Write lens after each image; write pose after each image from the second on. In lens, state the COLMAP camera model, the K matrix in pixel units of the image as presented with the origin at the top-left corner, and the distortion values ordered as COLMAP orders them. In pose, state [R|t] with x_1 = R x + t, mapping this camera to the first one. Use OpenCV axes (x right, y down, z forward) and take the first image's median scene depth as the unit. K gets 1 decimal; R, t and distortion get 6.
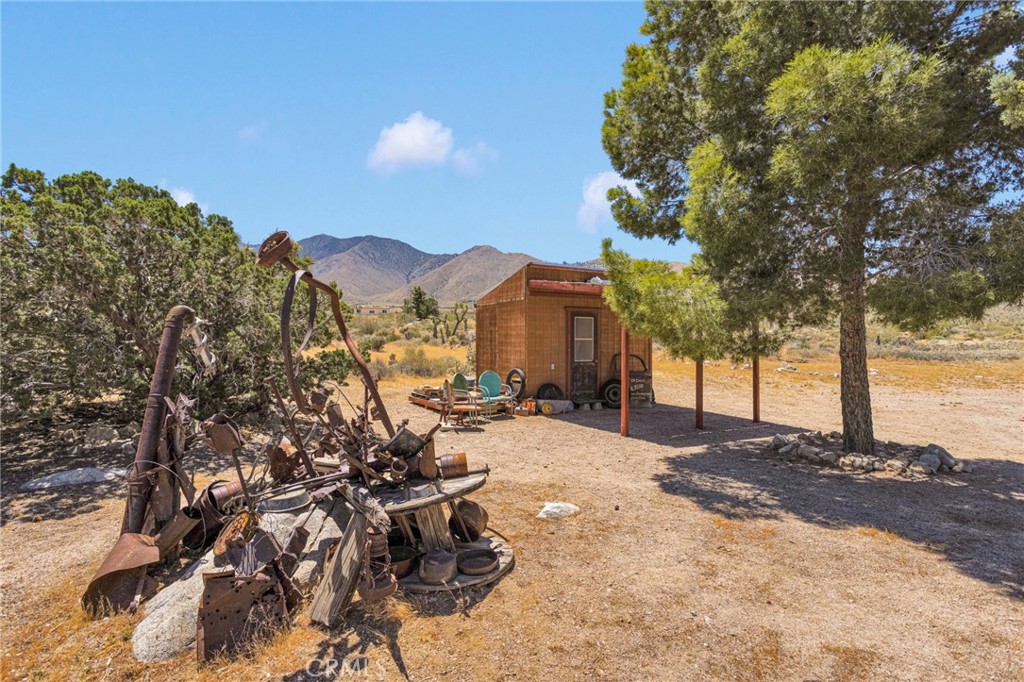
lens RADIAL K [[483.6, 0, 512.0], [0, 483.6, 341.0], [0, 0, 1]] dist [-0.001310, 0.000005]
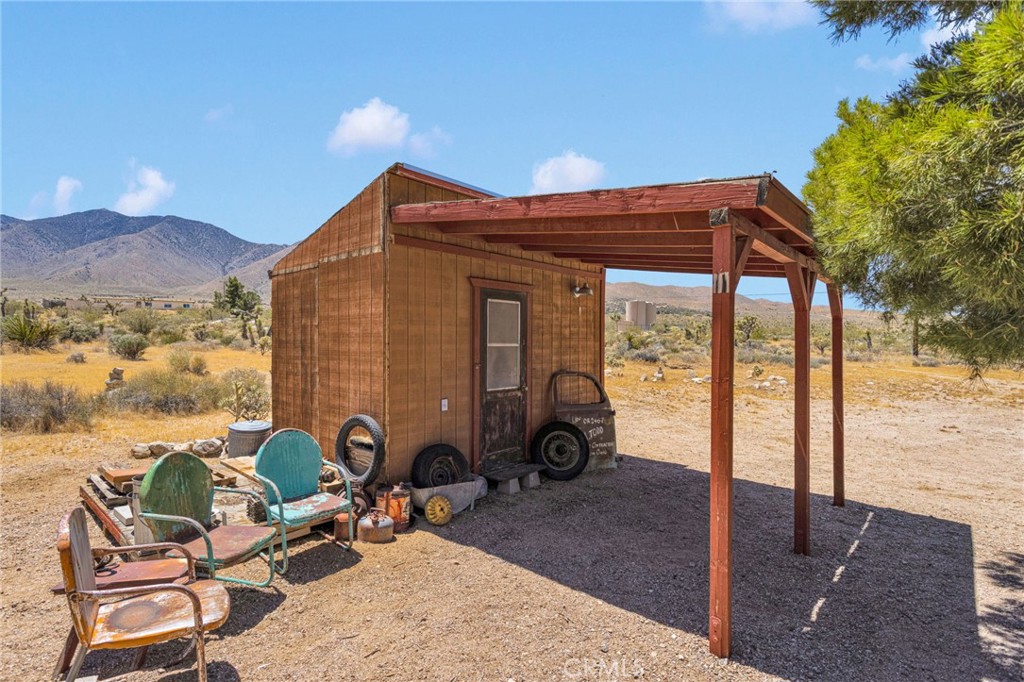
lens RADIAL K [[490.5, 0, 517.3], [0, 490.5, 345.1], [0, 0, 1]] dist [0.002451, 0.000847]
pose [[0.947270, 0.001315, 0.320433, 0.000374], [-0.003023, 0.999984, 0.004833, -0.006182], [-0.320421, -0.005547, 0.947259, 0.524274]]
